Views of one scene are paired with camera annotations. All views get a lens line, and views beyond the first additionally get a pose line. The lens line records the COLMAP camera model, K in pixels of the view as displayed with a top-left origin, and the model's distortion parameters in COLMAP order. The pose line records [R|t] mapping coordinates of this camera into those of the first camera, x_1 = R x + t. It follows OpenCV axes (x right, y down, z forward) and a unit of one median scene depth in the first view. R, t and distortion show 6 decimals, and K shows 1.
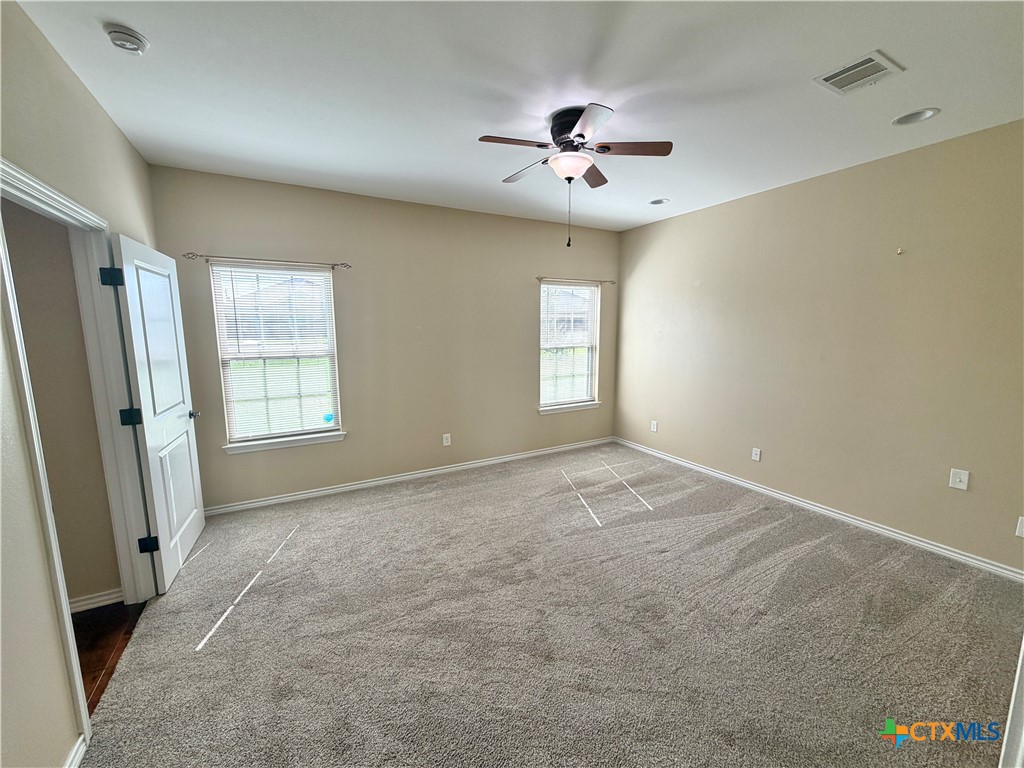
lens RADIAL K [[410.0, 0, 511.0], [0, 410.0, 384.7], [0, 0, 1]] dist [-0.002103, 0.000476]
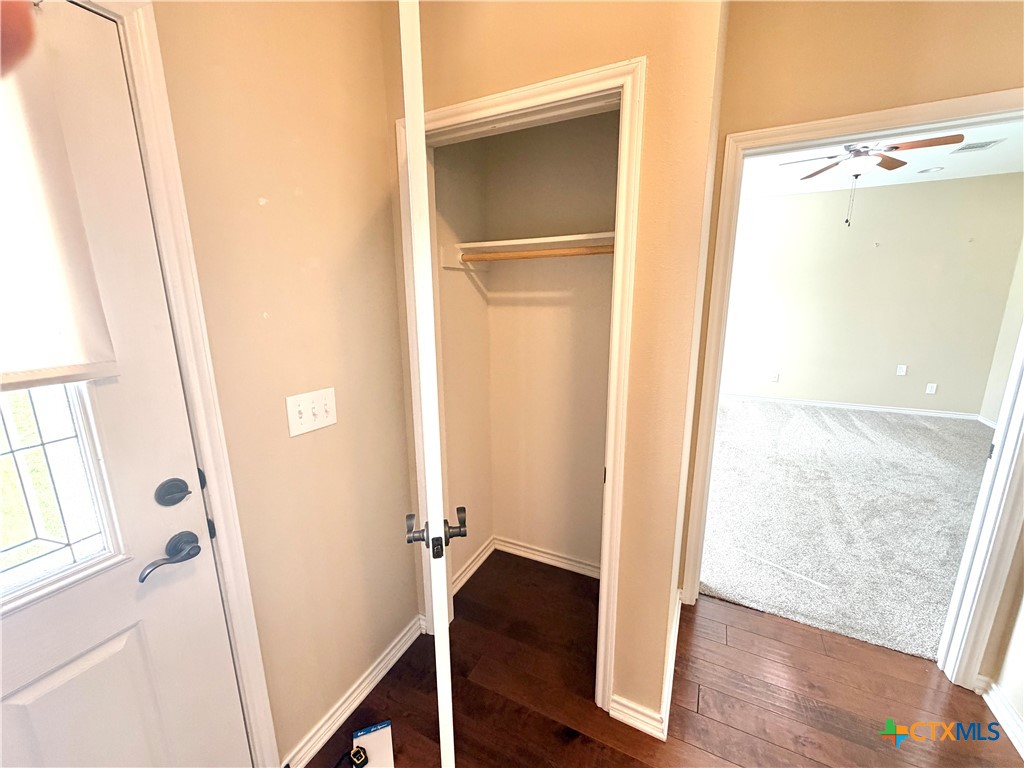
lens RADIAL K [[410.0, 0, 509.5], [0, 410.0, 384.2], [0, 0, 1]] dist [-0.002103, 0.000476]
pose [[0.823030, -0.122283, 0.554679, -1.472891], [0.082175, 0.991911, 0.096743, -0.038120], [-0.562022, -0.034042, 0.826421, 0.456127]]
